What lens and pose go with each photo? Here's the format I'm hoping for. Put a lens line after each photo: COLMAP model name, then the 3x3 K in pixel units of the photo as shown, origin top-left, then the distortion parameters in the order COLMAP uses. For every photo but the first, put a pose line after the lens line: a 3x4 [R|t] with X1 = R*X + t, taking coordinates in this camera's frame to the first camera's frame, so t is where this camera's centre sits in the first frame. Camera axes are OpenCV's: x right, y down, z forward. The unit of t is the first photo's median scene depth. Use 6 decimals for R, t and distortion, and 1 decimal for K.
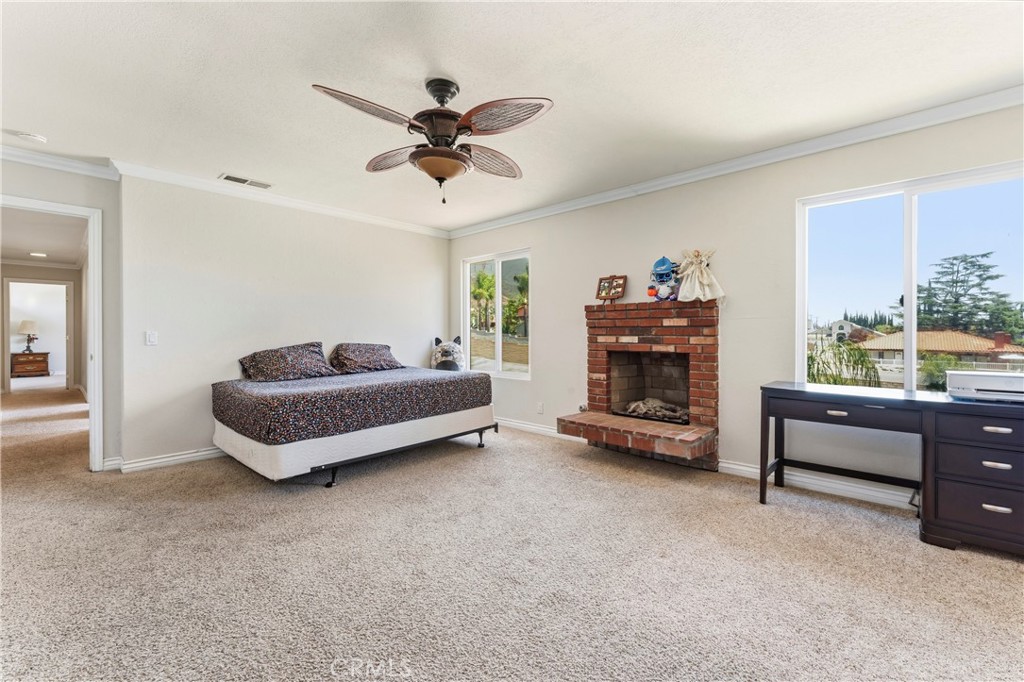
lens RADIAL K [[448.1, 0, 518.3], [0, 448.1, 339.0], [0, 0, 1]] dist [-0.002949, -0.000428]
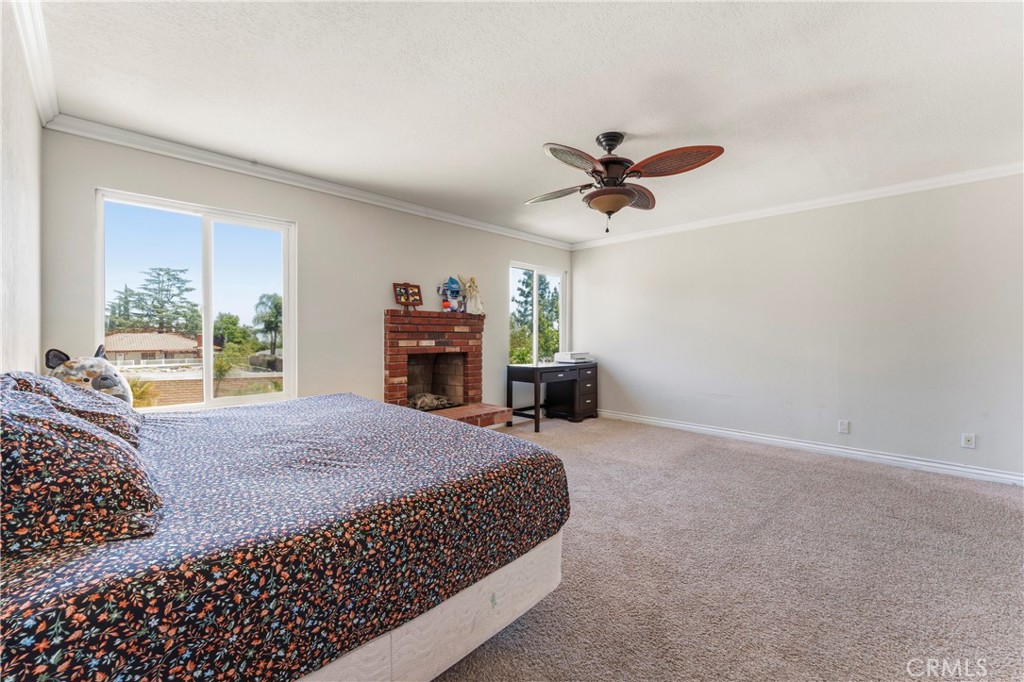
lens RADIAL K [[416.9, 0, 515.7], [0, 416.9, 339.8], [0, 0, 1]] dist [-0.004147, 0.000709]
pose [[0.017453, -0.010885, 0.999788, -0.797022], [0.011170, 0.999880, 0.010691, -0.015776], [-0.999785, 0.010981, 0.017573, 0.751846]]
